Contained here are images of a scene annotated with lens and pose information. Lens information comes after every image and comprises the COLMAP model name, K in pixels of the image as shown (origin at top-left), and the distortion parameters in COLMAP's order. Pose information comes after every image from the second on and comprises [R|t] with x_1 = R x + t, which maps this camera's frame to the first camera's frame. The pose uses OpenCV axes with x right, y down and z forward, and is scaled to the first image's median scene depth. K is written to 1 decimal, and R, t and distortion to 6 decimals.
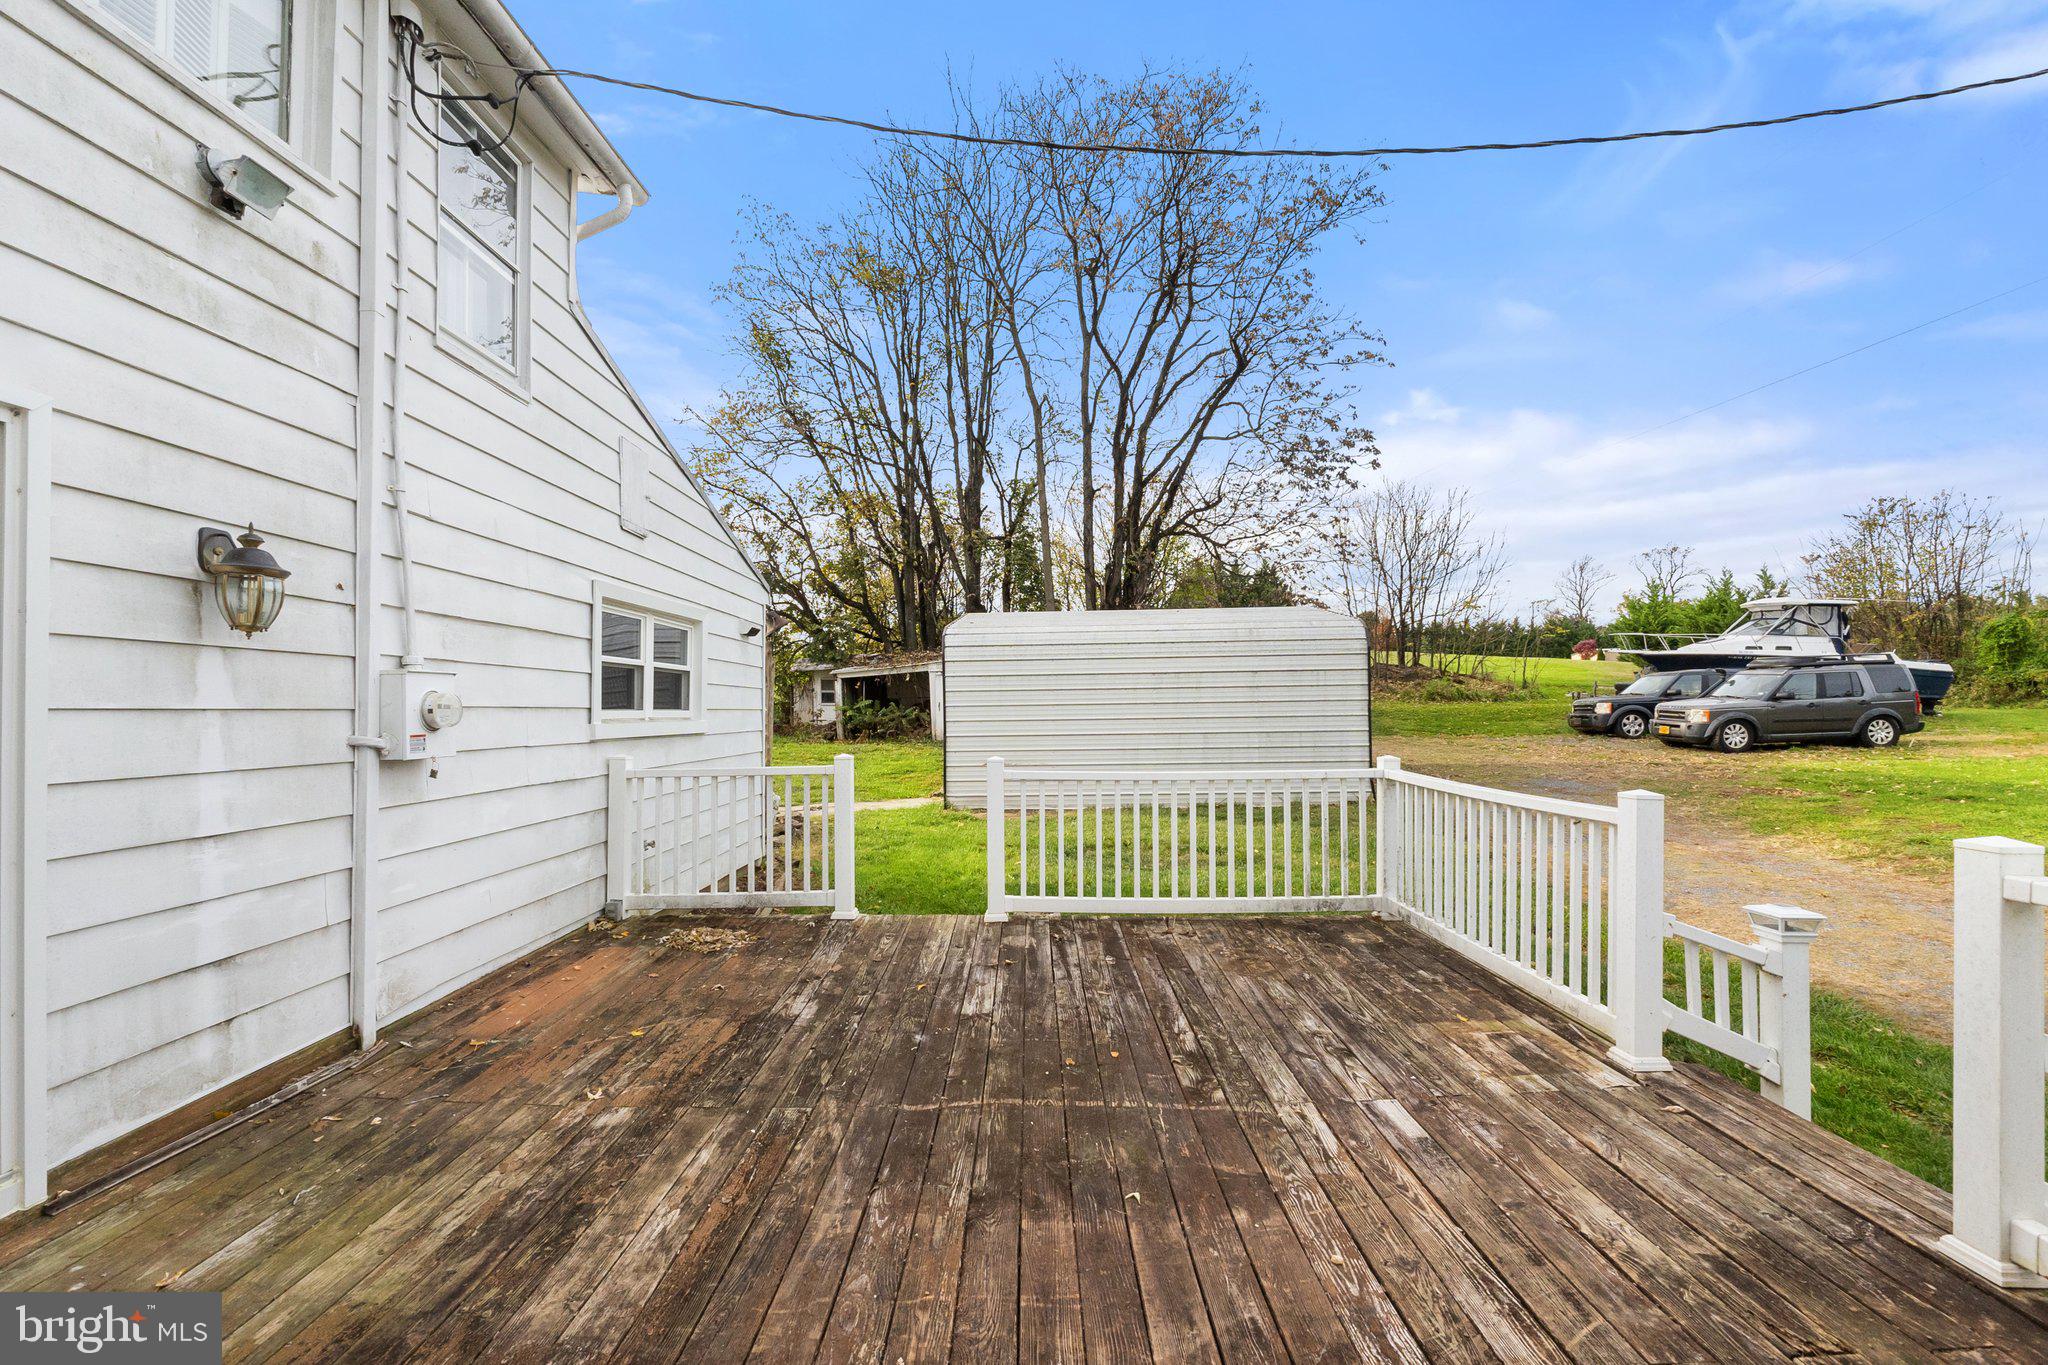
lens RADIAL K [[863.5, 0, 1039.0], [0, 863.5, 709.5], [0, 0, 1]] dist [-0.009593, 0.000086]
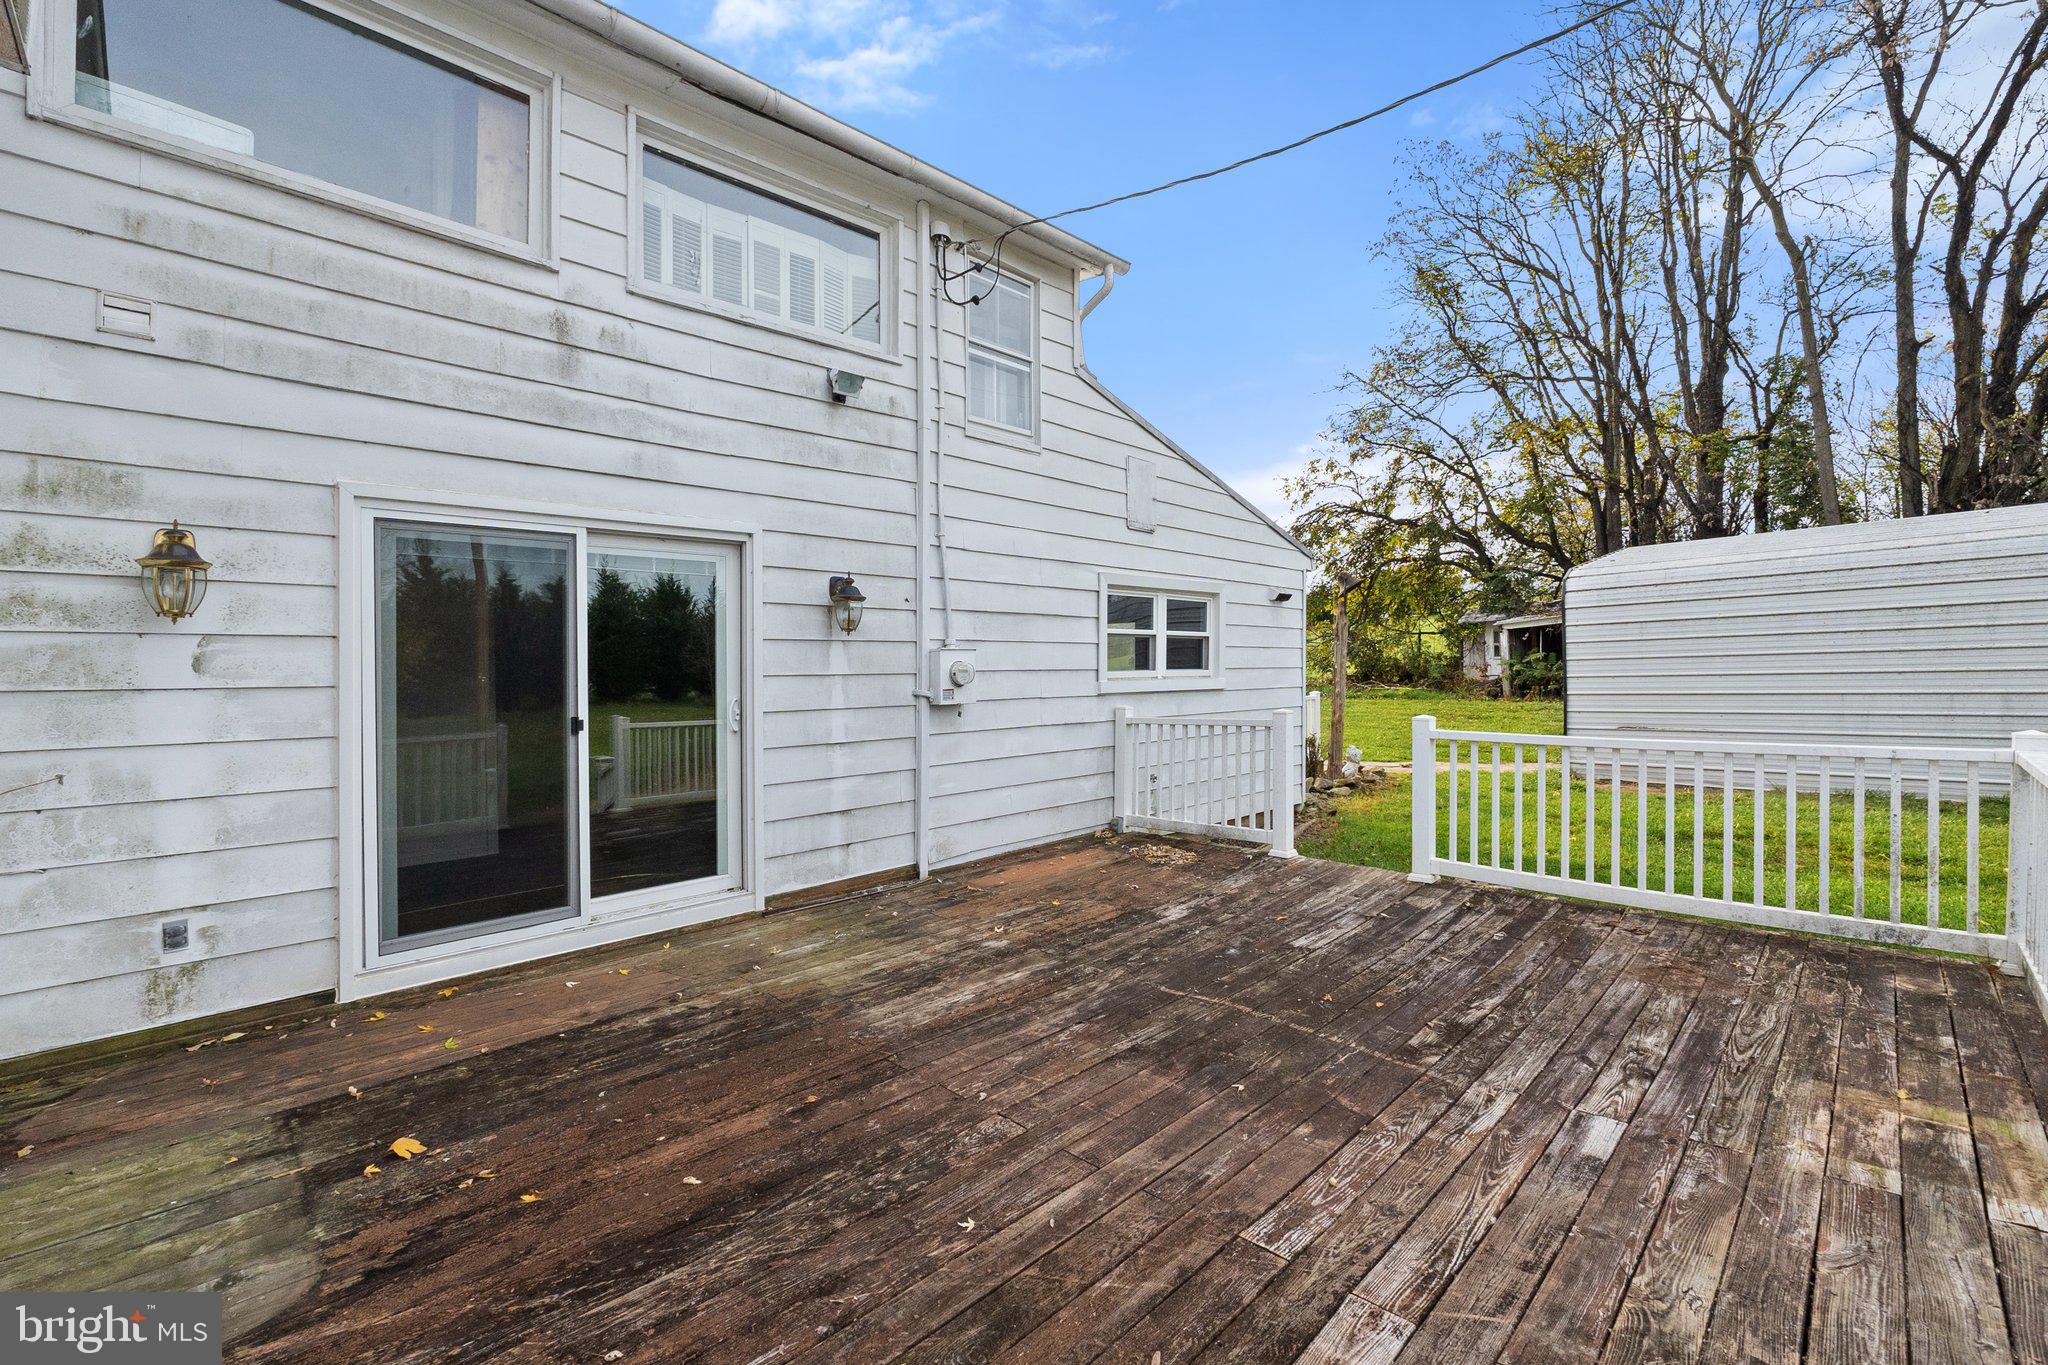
lens RADIAL K [[863.5, 0, 1029.9], [0, 863.5, 681.1], [0, 0, 1]] dist [-0.009593, 0.000086]
pose [[0.702811, 0.000924, -0.711376, 0.468172], [0.012944, 0.999817, 0.014086, -0.005177], [0.711259, -0.019107, 0.702670, -0.010635]]
